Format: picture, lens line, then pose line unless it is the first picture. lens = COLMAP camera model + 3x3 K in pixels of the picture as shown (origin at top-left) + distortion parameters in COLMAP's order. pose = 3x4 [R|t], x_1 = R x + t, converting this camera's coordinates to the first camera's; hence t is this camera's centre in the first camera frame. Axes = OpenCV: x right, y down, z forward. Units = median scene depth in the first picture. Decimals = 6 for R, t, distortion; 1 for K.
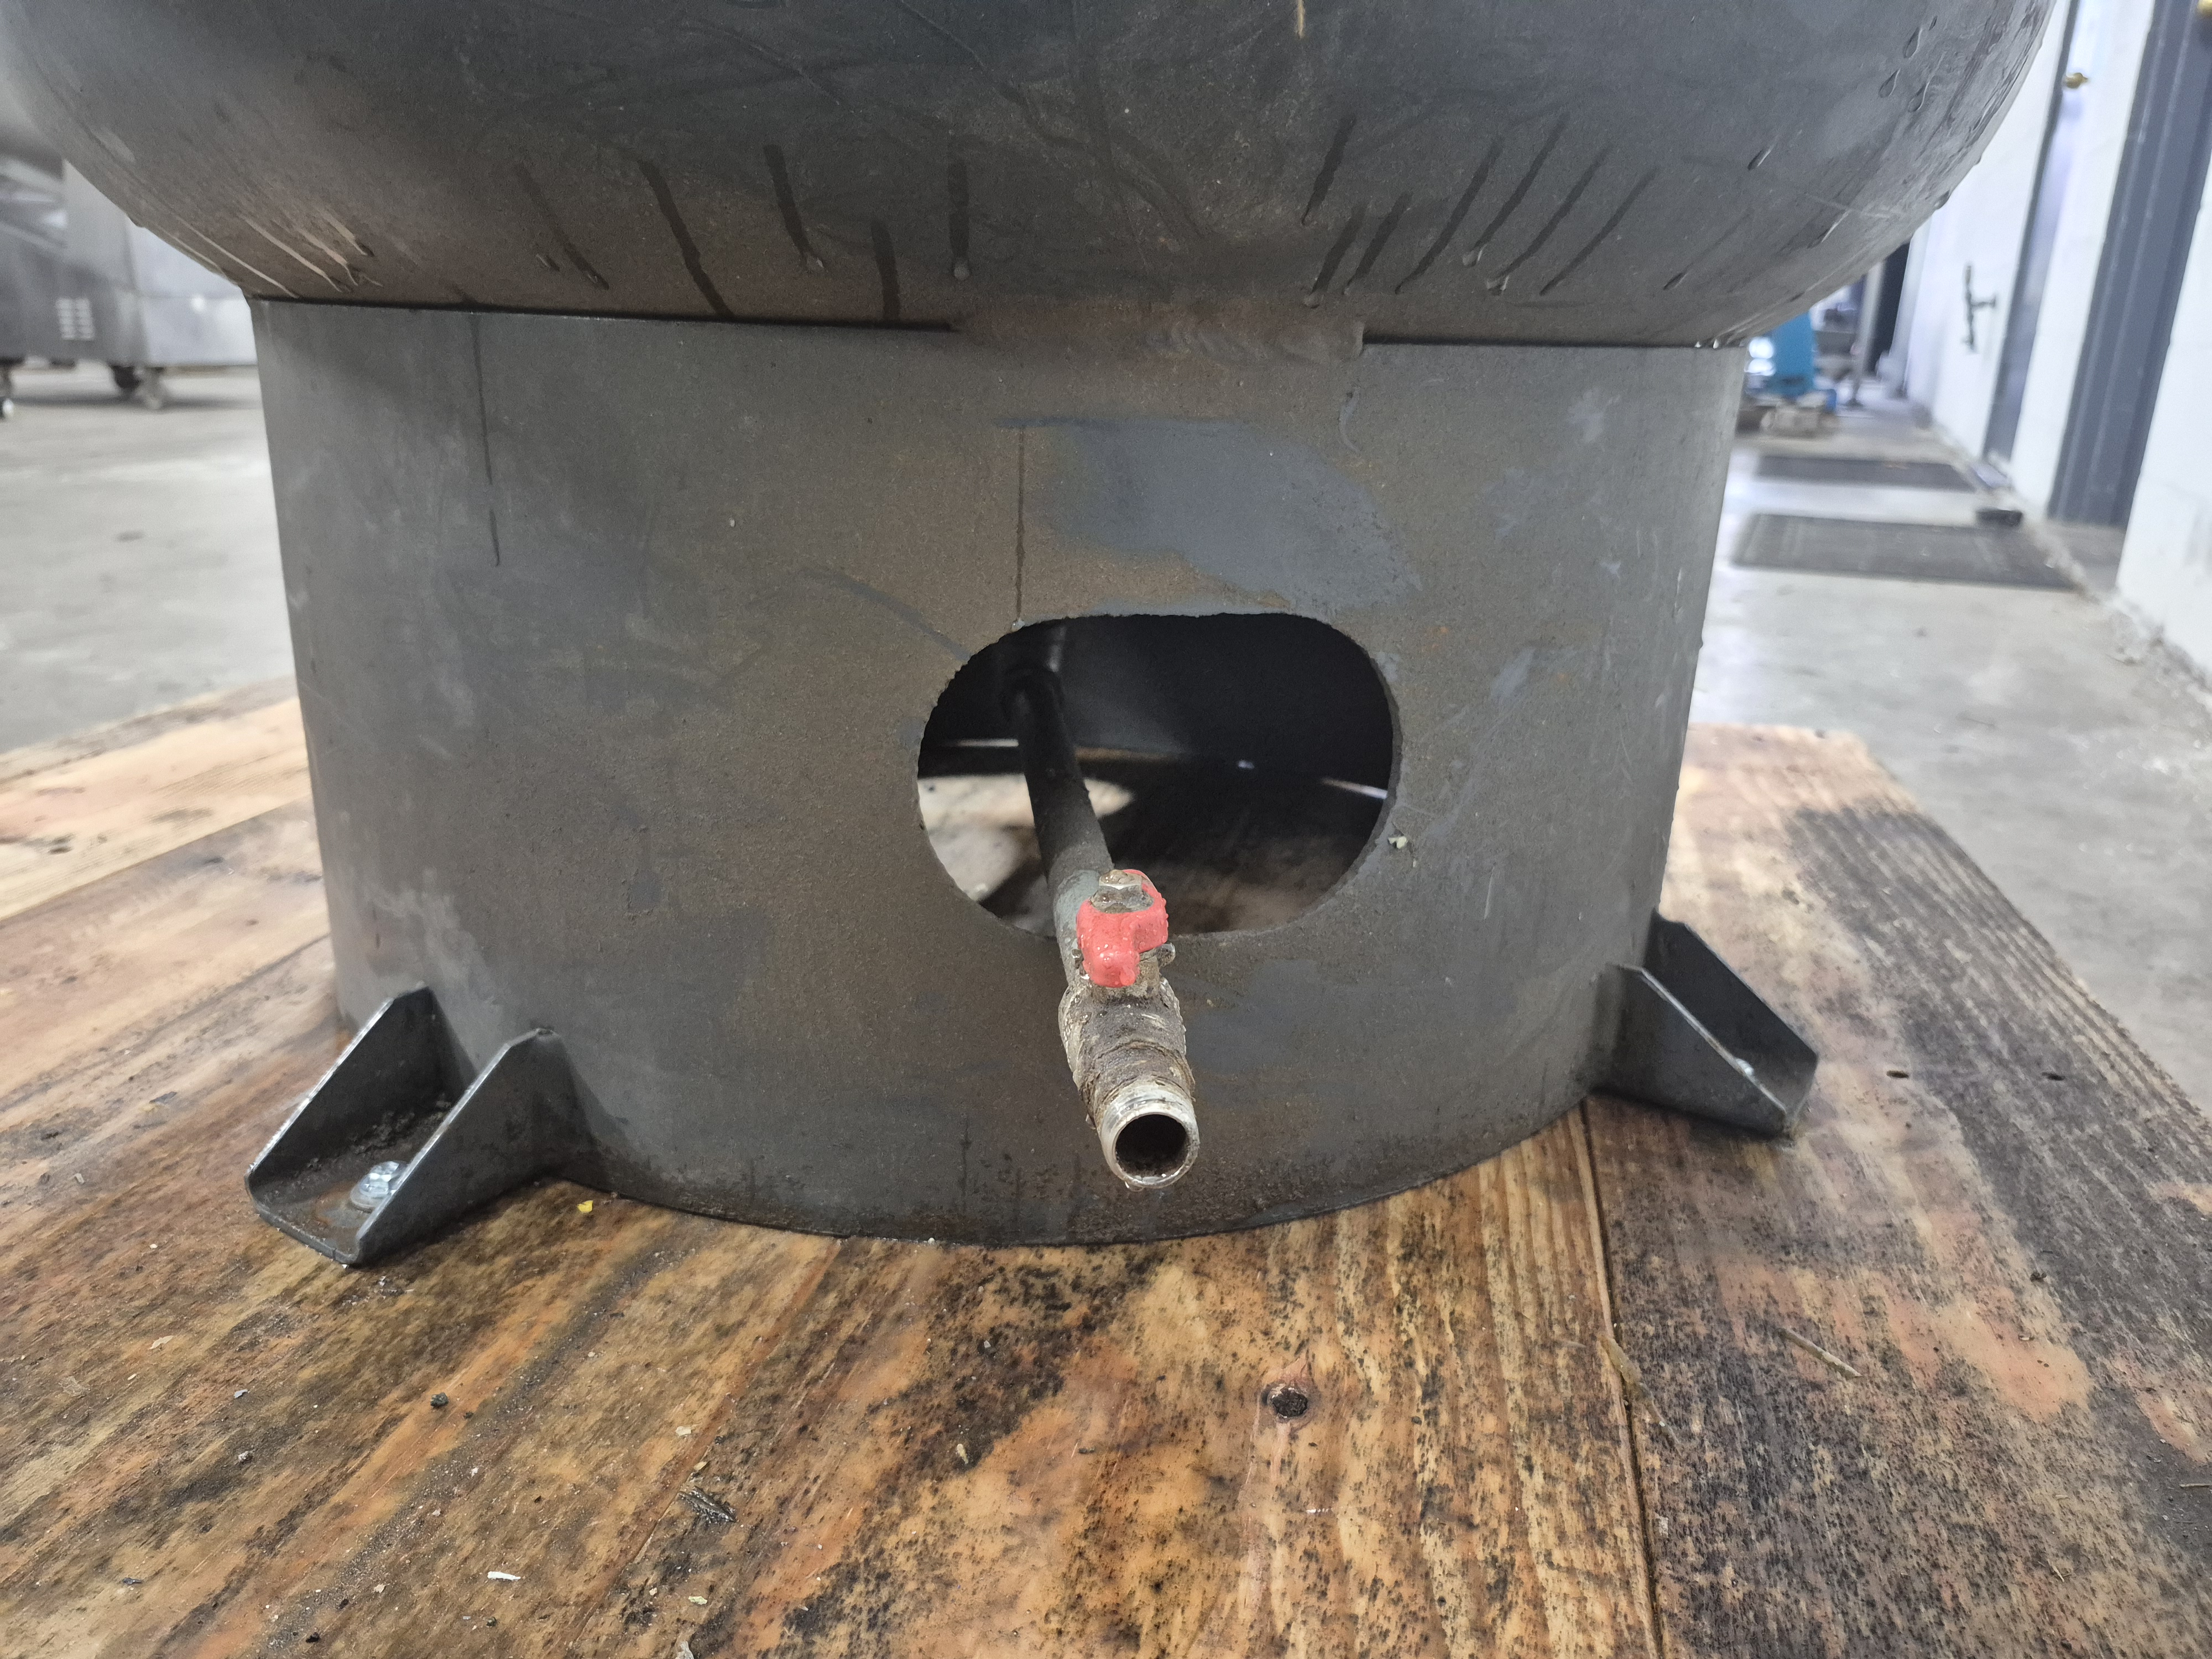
lens RADIAL K [[1569.4, 0, 1111.0], [0, 1569.4, 834.4], [0, 0, 1]] dist [0.047707, -0.073639]
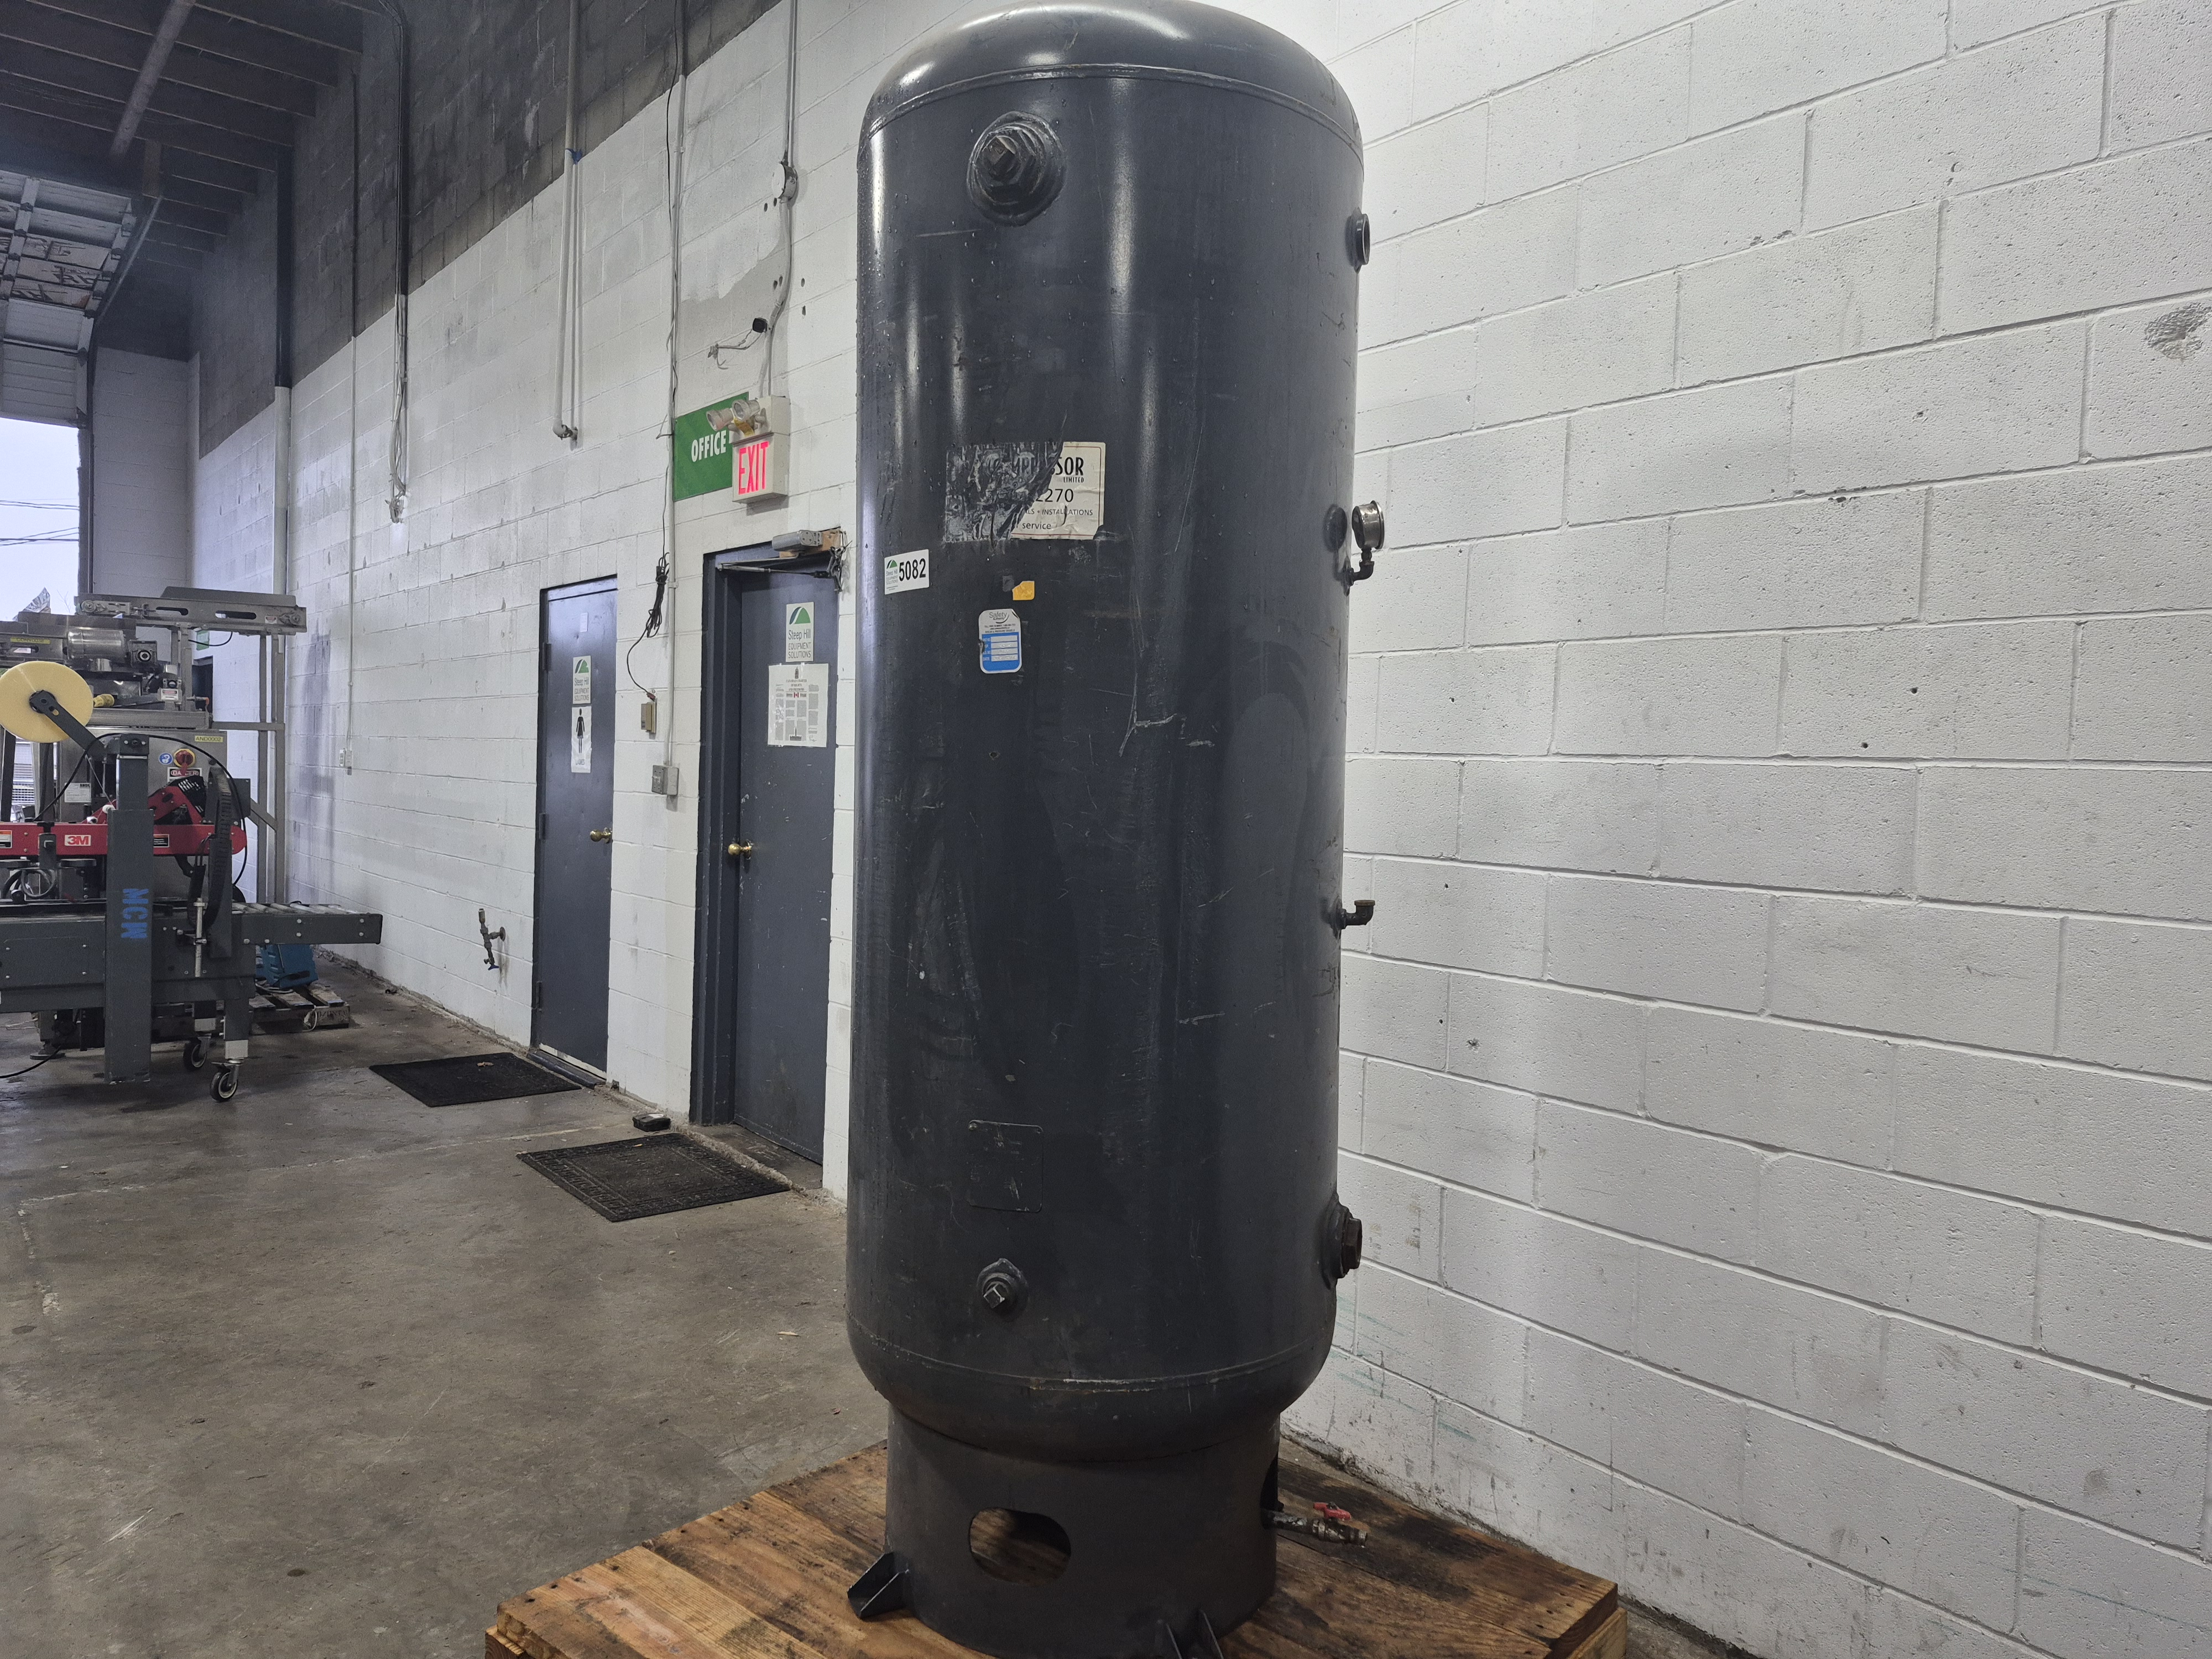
lens RADIAL K [[1555.9, 0, 1106.0], [0, 1555.9, 829.5], [0, 0, 1]] dist [0.055351, -0.055721]
pose [[0.470650, -0.053711, 0.880684, -4.231556], [0.266139, 0.960297, -0.083662, -1.658999], [-0.841224, 0.273760, 0.466258, -1.390402]]
